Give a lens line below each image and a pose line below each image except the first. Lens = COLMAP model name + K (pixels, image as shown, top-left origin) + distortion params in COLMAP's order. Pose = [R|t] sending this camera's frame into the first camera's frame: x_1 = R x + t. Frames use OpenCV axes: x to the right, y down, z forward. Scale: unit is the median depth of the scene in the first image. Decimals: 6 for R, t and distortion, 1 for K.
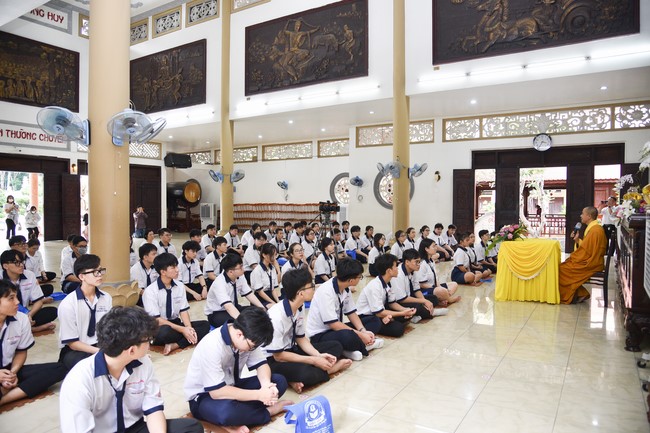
lens RADIAL K [[449.9, 0, 343.2], [0, 449.9, 224.0], [0, 0, 1]] dist [-0.112101, 0.074986]
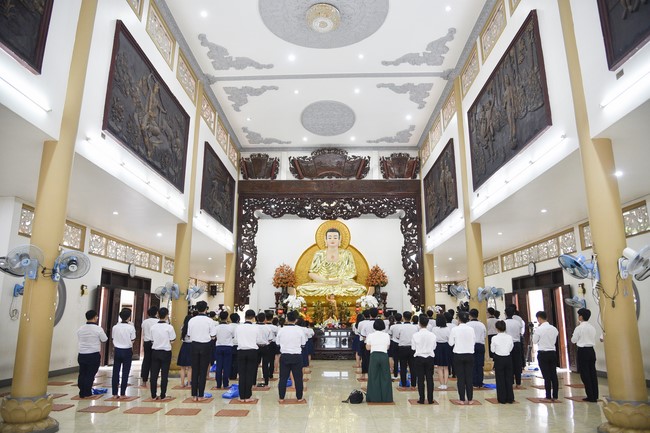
lens RADIAL K [[446.6, 0, 325.0], [0, 446.6, 216.5], [0, 0, 1]] dist [-0.108937, 0.065647]
pose [[-0.481026, 0.197776, 0.854107, -0.900201], [0.040438, 0.978191, -0.203735, -0.062541], [-0.875773, -0.063463, -0.478533, 1.137040]]
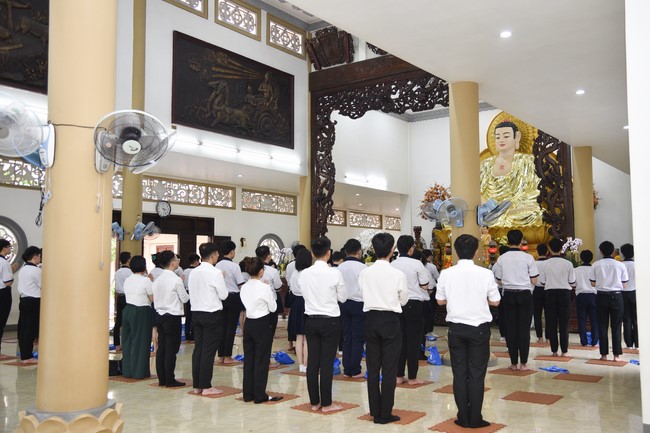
lens RADIAL K [[640.2, 0, 354.3], [0, 640.2, 216.7], [0, 0, 1]] dist [0.003348, 0.131893]
pose [[0.086891, 0.087632, 0.992356, -0.981996], [0.051368, 0.994404, -0.092311, -0.010062], [-0.994893, 0.058997, 0.081903, 0.448878]]
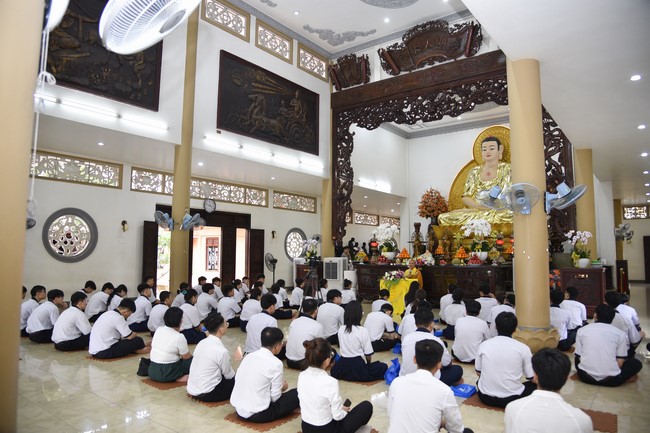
lens RADIAL K [[446.6, 0, 325.0], [0, 446.6, 216.5], [0, 0, 1]] dist [-0.108937, 0.065647]
pose [[0.128574, 0.095440, 0.987097, -0.714951], [0.040244, 0.994036, -0.101353, -0.020648], [-0.990883, 0.052756, 0.123966, 0.542693]]
